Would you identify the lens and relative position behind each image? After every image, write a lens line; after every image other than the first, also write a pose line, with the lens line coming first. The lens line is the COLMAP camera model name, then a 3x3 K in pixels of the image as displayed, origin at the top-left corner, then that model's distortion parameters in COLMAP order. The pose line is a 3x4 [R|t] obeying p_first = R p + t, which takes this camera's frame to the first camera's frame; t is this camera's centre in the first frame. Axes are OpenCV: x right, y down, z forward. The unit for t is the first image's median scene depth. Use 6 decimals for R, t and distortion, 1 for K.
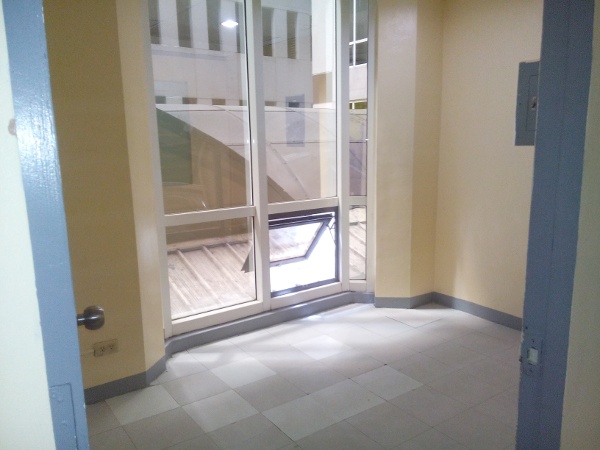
lens RADIAL K [[498.9, 0, 300.0], [0, 498.9, 225.0], [0, 0, 1]] dist [-0.004717, 0.004904]
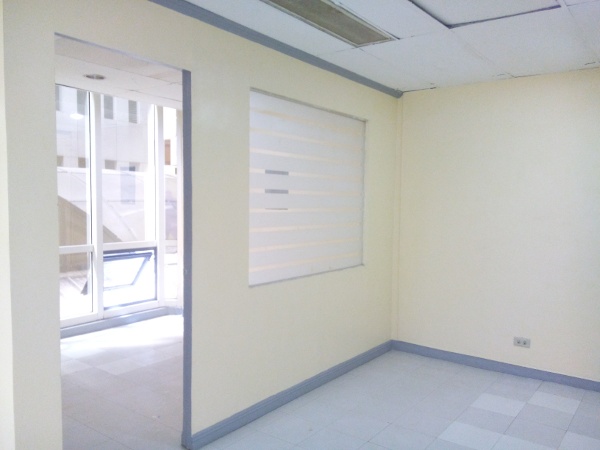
lens RADIAL K [[498.9, 0, 300.0], [0, 498.9, 225.0], [0, 0, 1]] dist [-0.004717, 0.004904]
pose [[0.953826, 0.013325, 0.300064, 0.038834], [0.022724, 0.992951, -0.116328, 0.074904], [-0.299498, 0.117775, 0.946800, -0.455867]]
